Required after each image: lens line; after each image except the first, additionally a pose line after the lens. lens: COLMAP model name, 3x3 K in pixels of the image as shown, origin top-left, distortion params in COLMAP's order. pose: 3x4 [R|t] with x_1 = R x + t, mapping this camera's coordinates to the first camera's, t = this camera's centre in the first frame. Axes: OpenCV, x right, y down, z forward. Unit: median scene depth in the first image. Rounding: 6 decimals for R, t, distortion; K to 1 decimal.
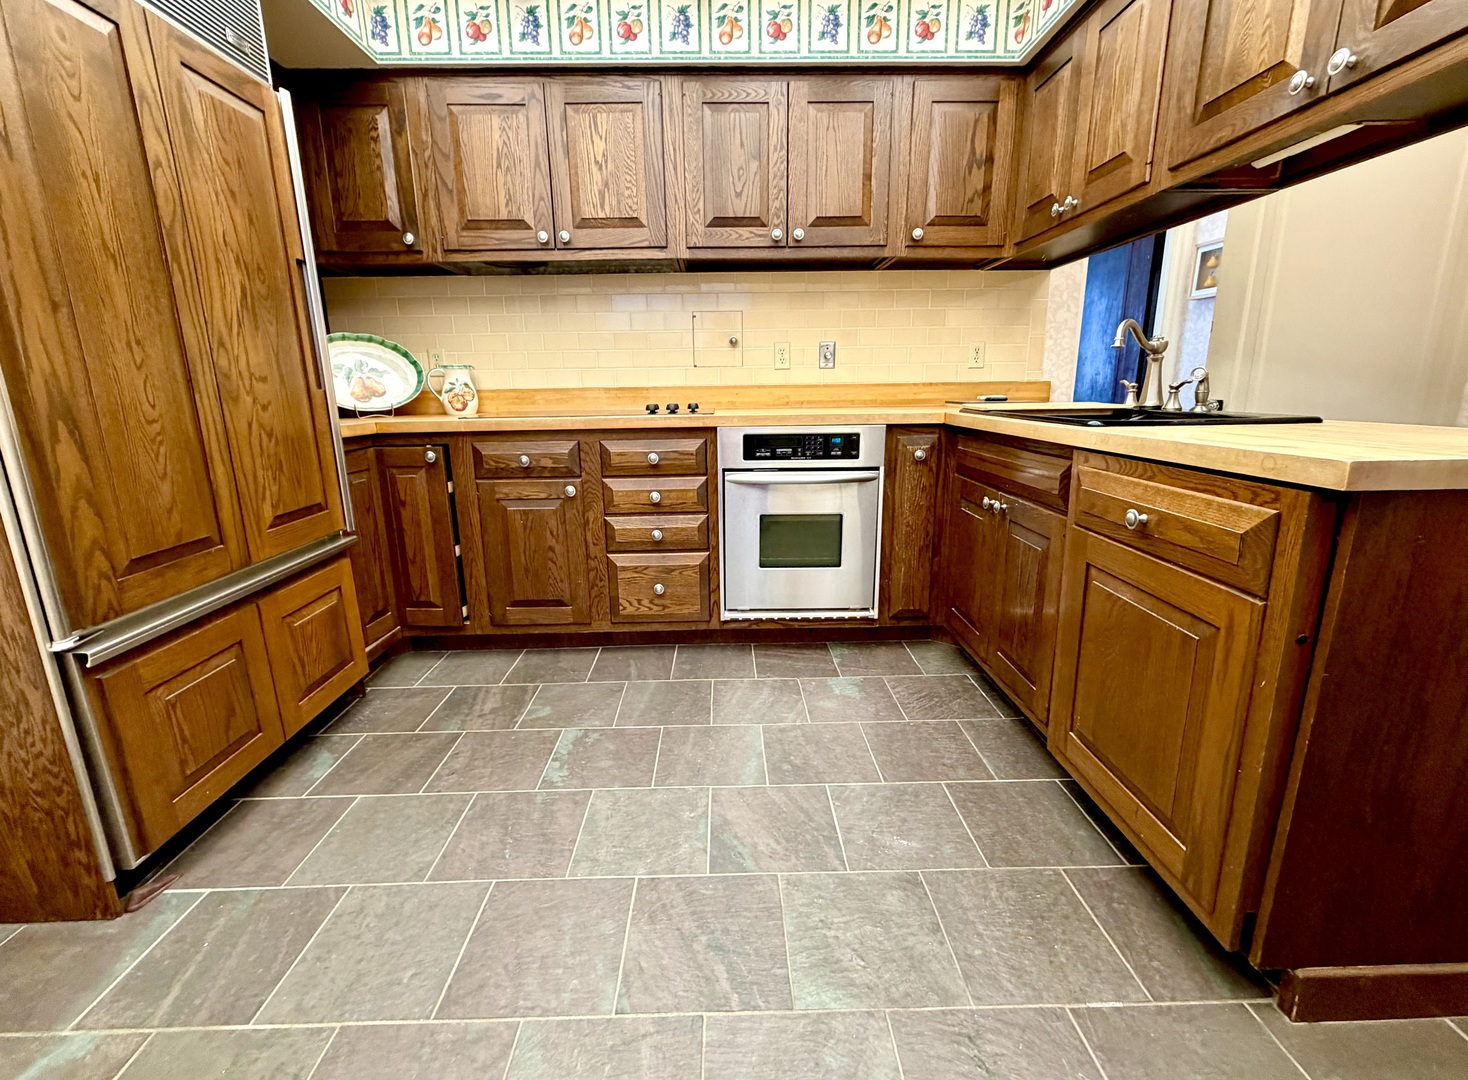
lens RADIAL K [[645.1, 0, 734.0], [0, 645.1, 540.0], [0, 0, 1]] dist [-0.003142, -0.000122]
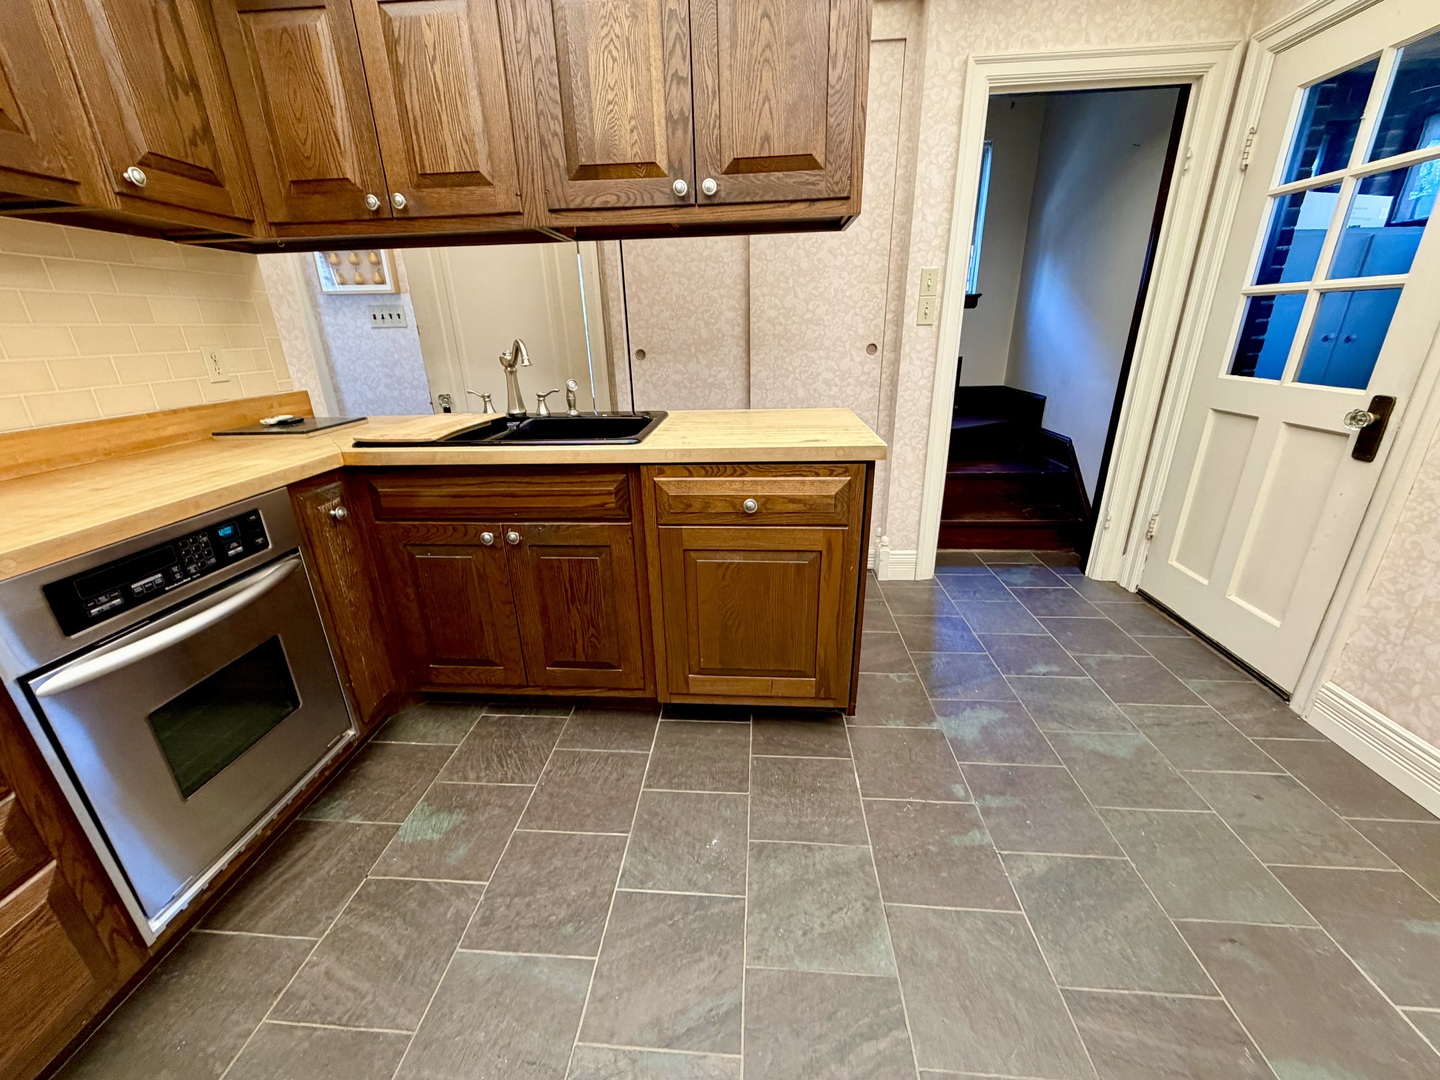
lens RADIAL K [[575.5, 0, 720.0], [0, 575.5, 540.0], [0, 0, 1]] dist [-0.000208, 0.000125]
pose [[0.074378, -0.338447, 0.938041, -0.470125], [0.251714, 0.916560, 0.310738, -0.297697], [-0.964939, 0.213006, 0.153364, 0.714546]]
